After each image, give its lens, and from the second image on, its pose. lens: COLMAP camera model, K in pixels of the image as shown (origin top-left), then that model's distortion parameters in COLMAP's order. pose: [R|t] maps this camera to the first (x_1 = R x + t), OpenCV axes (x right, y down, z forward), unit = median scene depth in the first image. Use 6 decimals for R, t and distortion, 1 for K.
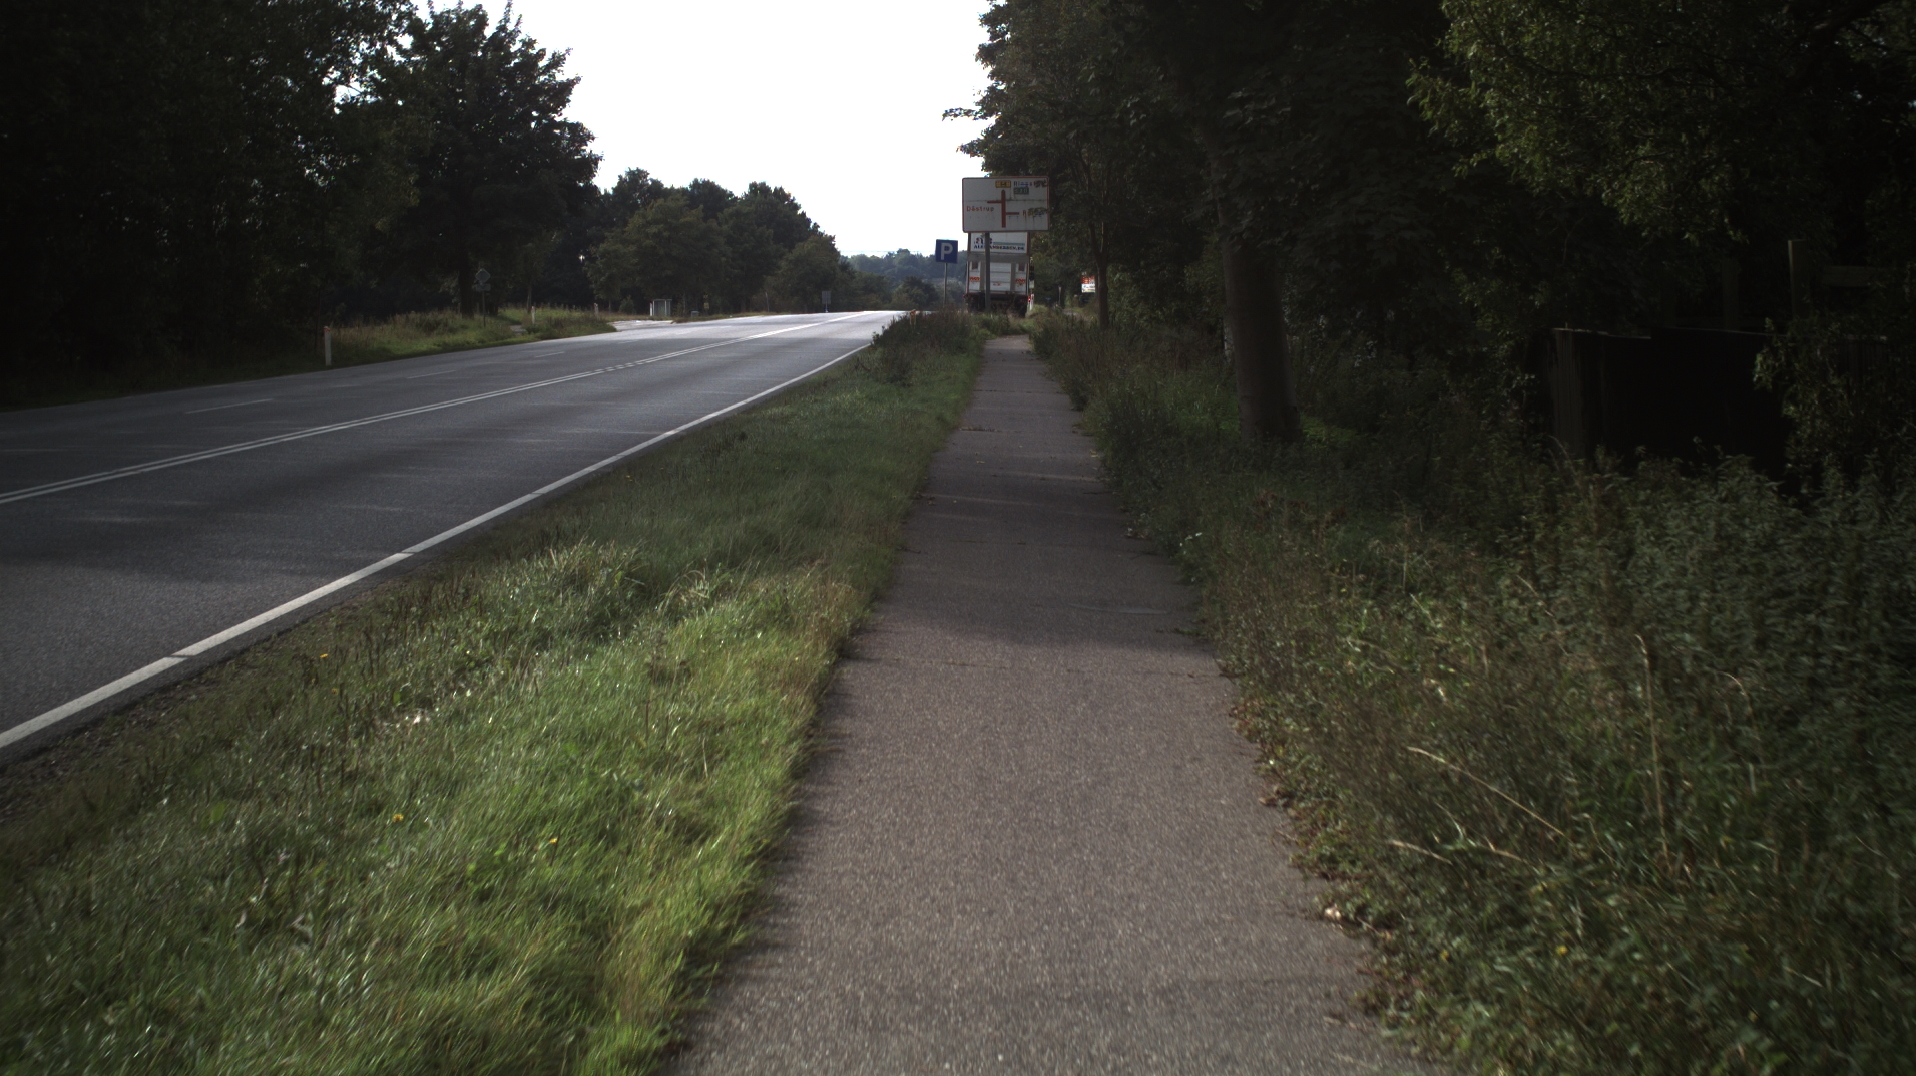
lens RADIAL K [[3361.4, 0, 958.0], [0, 3361.4, 538.0], [0, 0, 1]] dist [-0.241525, -0.037711]
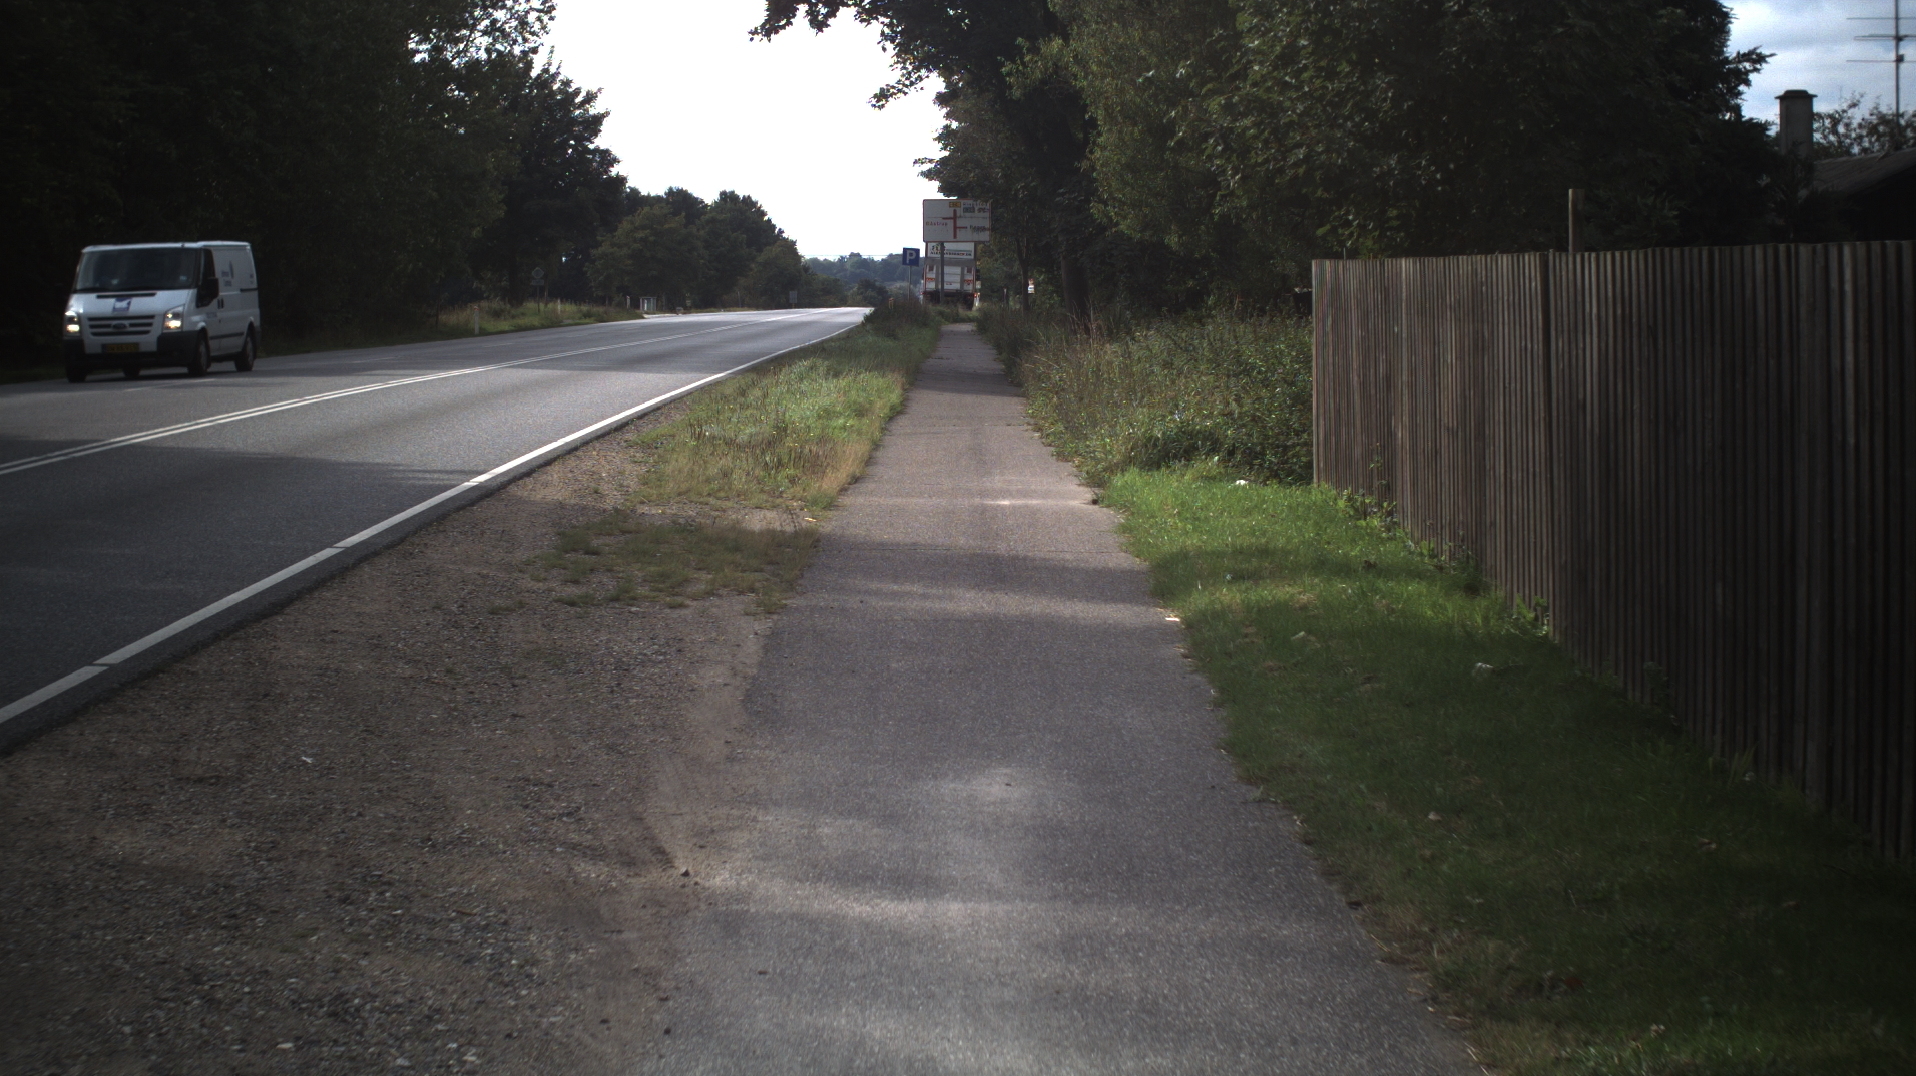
lens RADIAL K [[3361.4, 0, 958.0], [0, 3361.4, 538.0], [0, 0, 1]] dist [-0.241525, -0.037711]
pose [[0.999859, 0.006826, 0.015345, -0.003532], [-0.006807, 0.999976, -0.001294, 0.019911], [-0.015353, 0.001189, 0.999881, -0.238762]]
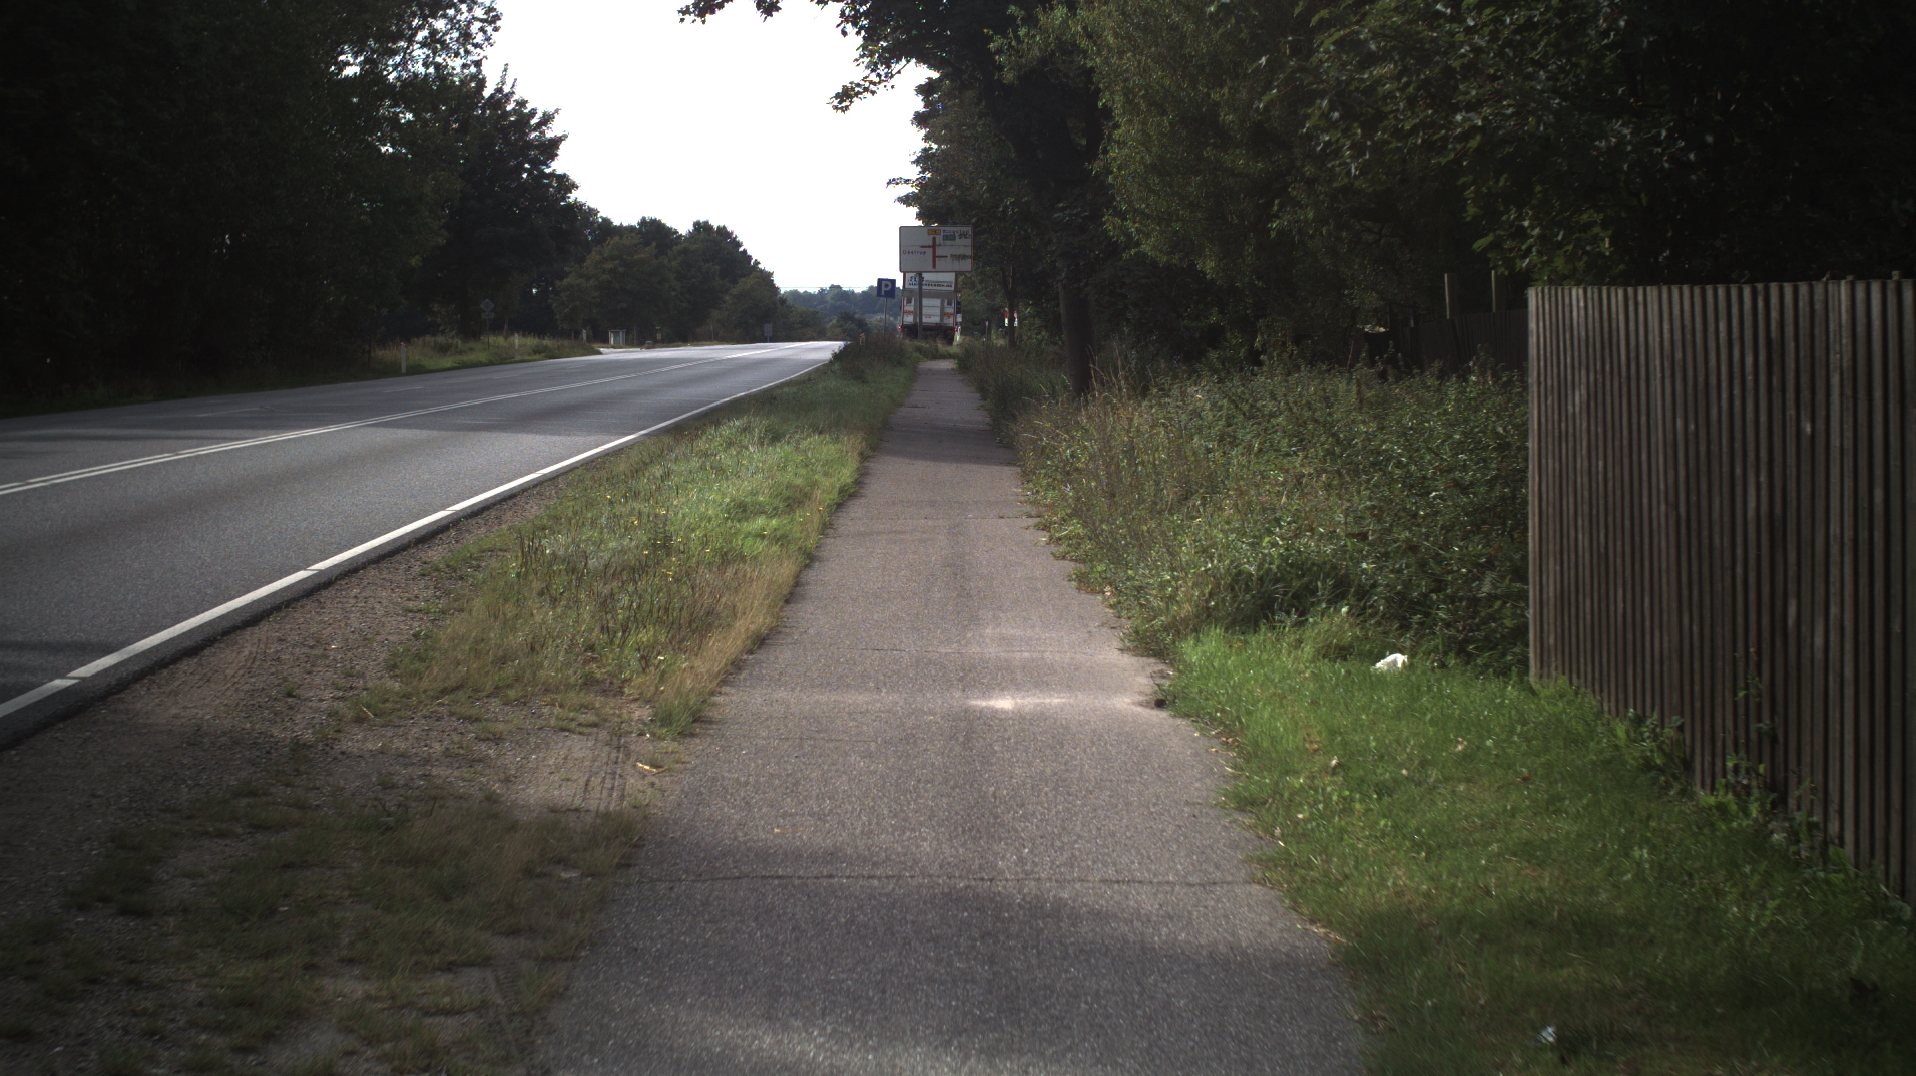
lens RADIAL K [[3361.4, 0, 958.0], [0, 3361.4, 538.0], [0, 0, 1]] dist [-0.241525, -0.037711]
pose [[0.999754, 0.007171, 0.020993, -0.001884], [-0.006943, 0.999916, -0.010915, 0.013442], [-0.021069, 0.010767, 0.999720, -0.159504]]
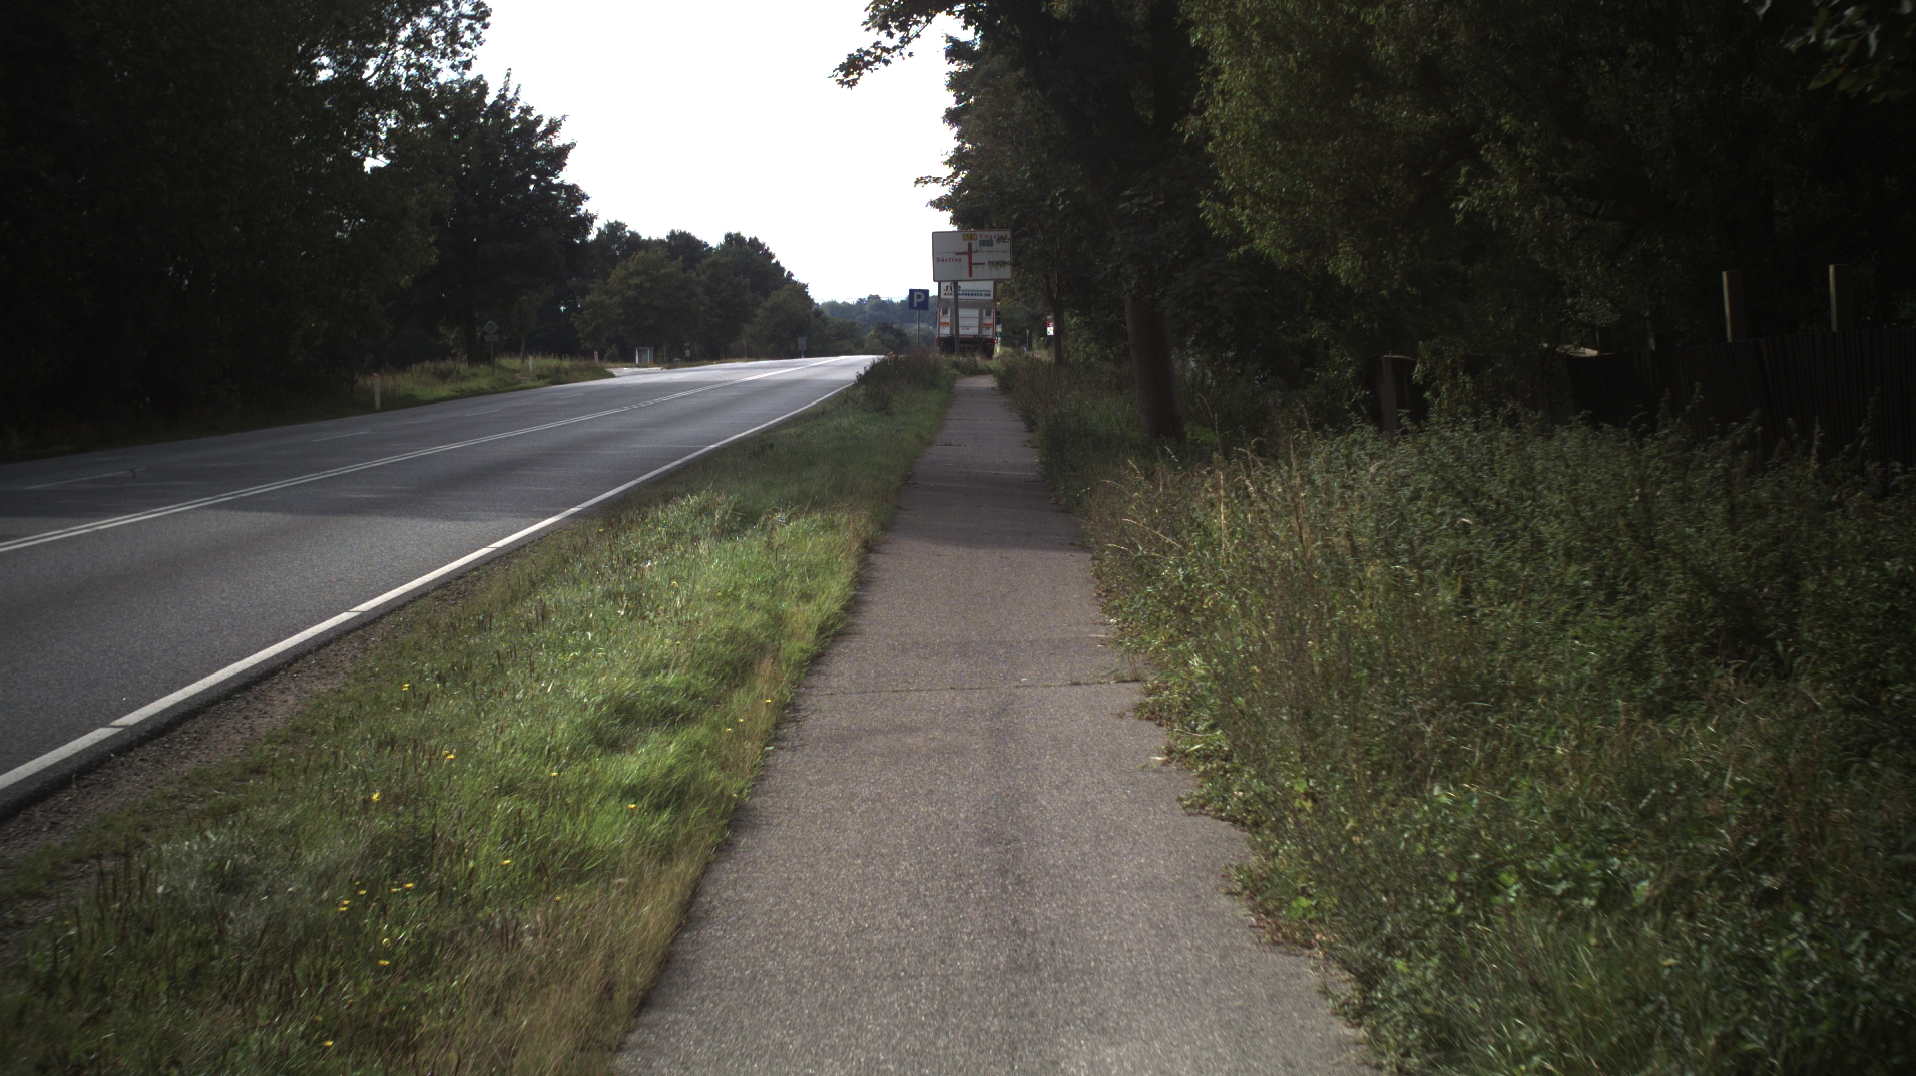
lens RADIAL K [[3361.4, 0, 958.0], [0, 3361.4, 538.0], [0, 0, 1]] dist [-0.241525, -0.037711]
pose [[0.999863, -0.014616, 0.007792, -0.000233], [0.014718, 0.999804, -0.013214, 0.006009], [-0.007597, 0.013327, 0.999882, -0.080008]]
